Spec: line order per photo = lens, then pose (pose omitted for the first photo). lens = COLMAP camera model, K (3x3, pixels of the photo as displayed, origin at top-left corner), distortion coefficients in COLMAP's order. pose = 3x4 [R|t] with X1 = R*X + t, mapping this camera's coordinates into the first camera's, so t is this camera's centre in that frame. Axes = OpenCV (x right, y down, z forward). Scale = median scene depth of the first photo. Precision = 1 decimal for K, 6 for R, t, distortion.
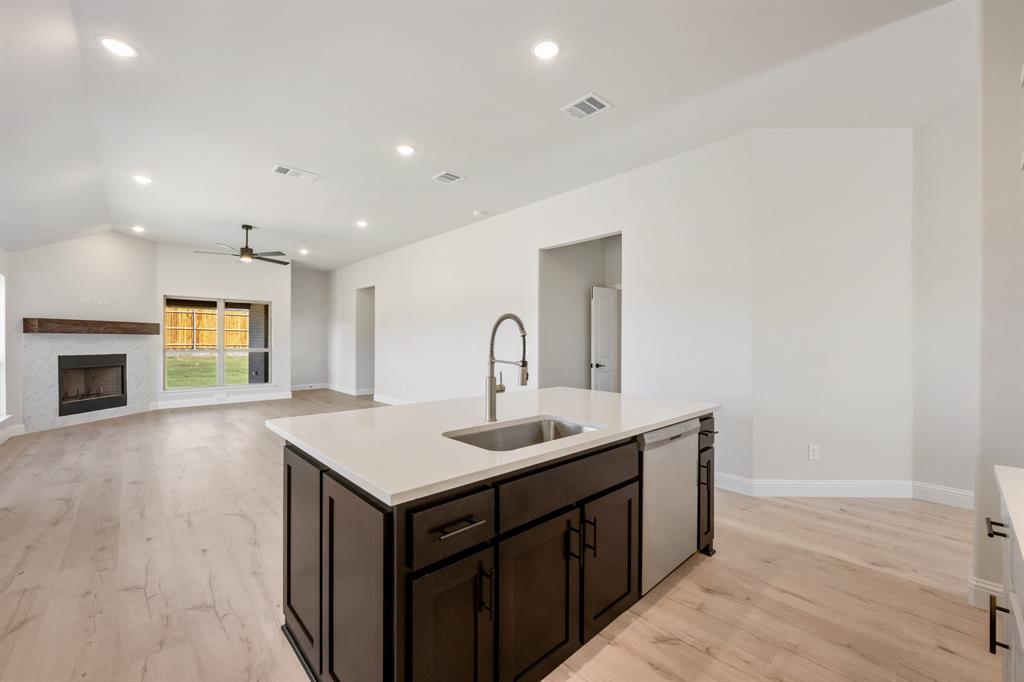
lens RADIAL K [[409.5, 0, 512.0], [0, 409.5, 343.0], [0, 0, 1]] dist [-0.001445, -0.000254]
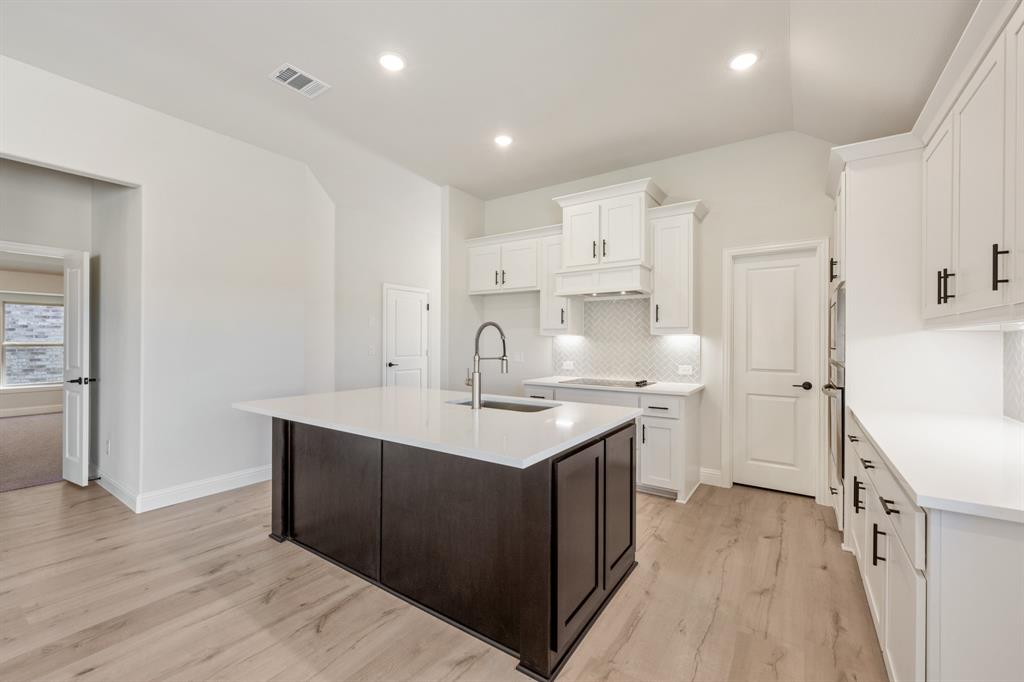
lens RADIAL K [[417.3, 0, 513.5], [0, 417.3, 339.8], [0, 0, 1]] dist [-0.000250, -0.000171]
pose [[-0.216356, -0.001988, 0.976313, -0.387393], [0.001975, 0.999995, 0.002474, -0.005079], [-0.976313, 0.002463, -0.216351, 0.351677]]
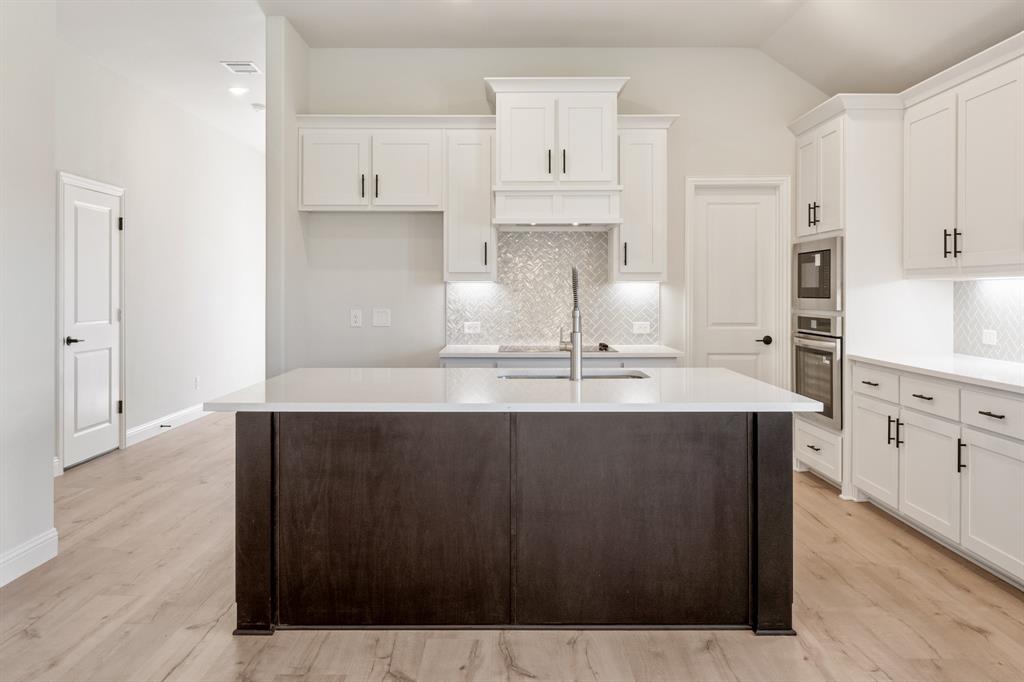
lens RADIAL K [[795.1, 0, 501.2], [0, 795.1, 290.1], [0, 0, 1]] dist [0.000542, -0.000003]
pose [[-0.724348, -0.003043, 0.689428, -0.350563], [0.002207, 0.999975, 0.006732, -0.007614], [-0.689431, 0.006398, -0.724323, 0.729520]]
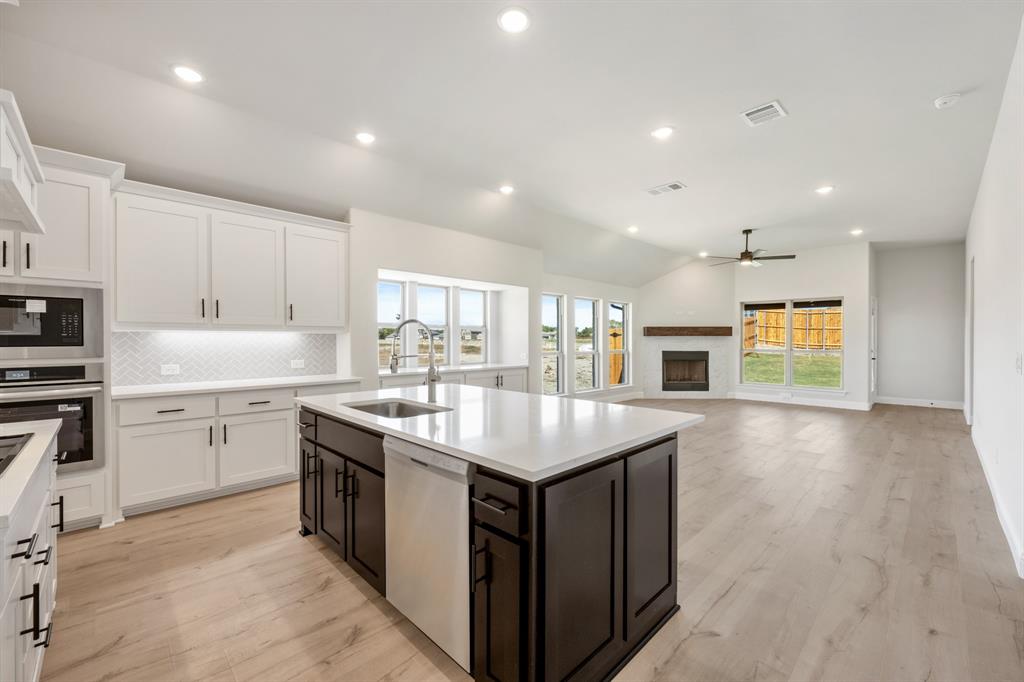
lens RADIAL K [[417.3, 0, 513.5], [0, 417.3, 339.8], [0, 0, 1]] dist [-0.000250, -0.000171]
pose [[0.025392, -0.002747, -0.999674, 0.387171], [-0.006064, 0.999977, -0.002902, -0.001456], [0.999659, 0.006135, 0.025375, 0.370815]]
